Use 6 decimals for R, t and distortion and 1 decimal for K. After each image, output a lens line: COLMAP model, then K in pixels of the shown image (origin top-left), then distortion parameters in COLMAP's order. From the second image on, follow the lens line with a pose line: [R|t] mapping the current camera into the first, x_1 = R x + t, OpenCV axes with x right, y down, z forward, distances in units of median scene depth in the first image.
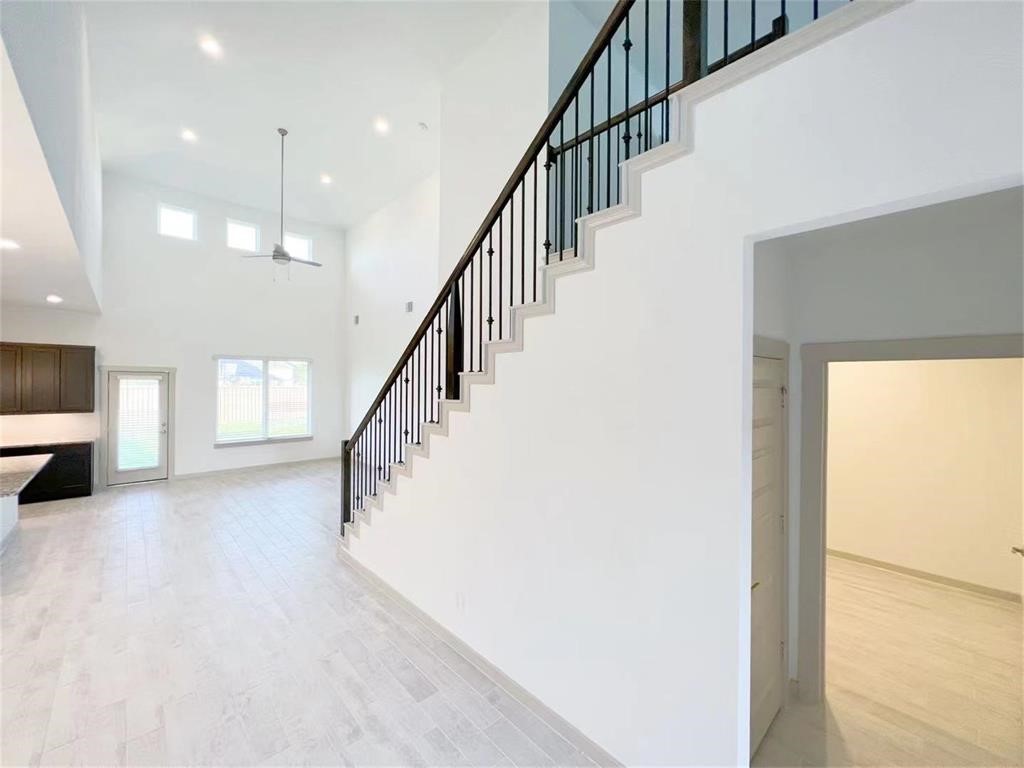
lens RADIAL K [[415.5, 0, 511.7], [0, 415.5, 384.9], [0, 0, 1]] dist [-0.001719, -0.000271]
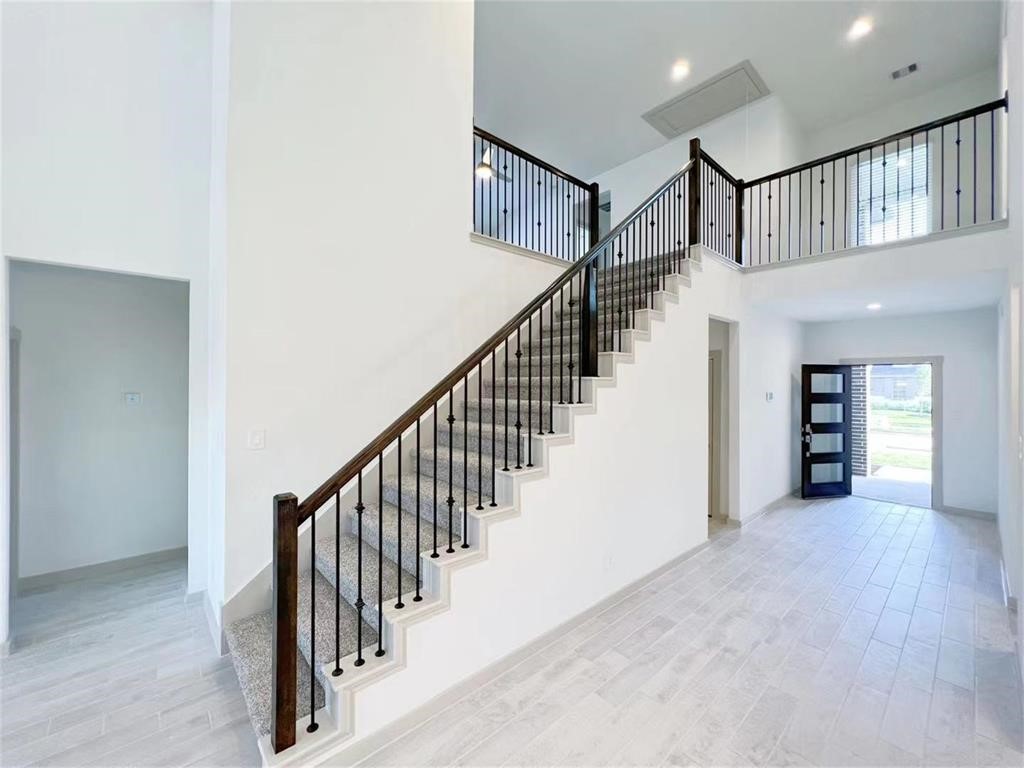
lens RADIAL K [[415.5, 0, 512.6], [0, 415.5, 382.1], [0, 0, 1]] dist [-0.001719, -0.000271]
pose [[0.018317, -0.006707, 0.999810, -1.634615], [0.003728, 0.999971, 0.006640, 0.060734], [-0.999825, 0.003606, 0.018342, 1.654199]]
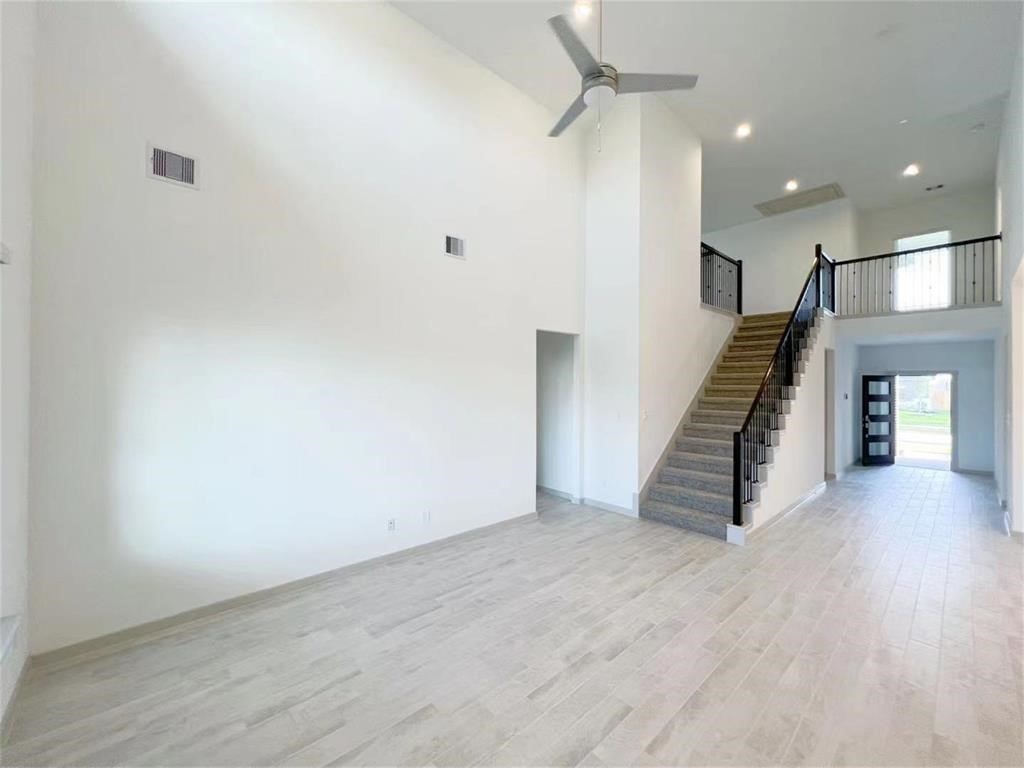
lens RADIAL K [[415.5, 0, 511.3], [0, 415.5, 381.9], [0, 0, 1]] dist [-0.001719, -0.000271]
pose [[0.007820, -0.004691, 0.999958, -2.981716], [-0.000011, 0.999989, 0.004692, 0.013917], [-0.999969, -0.000048, 0.007820, 3.242170]]
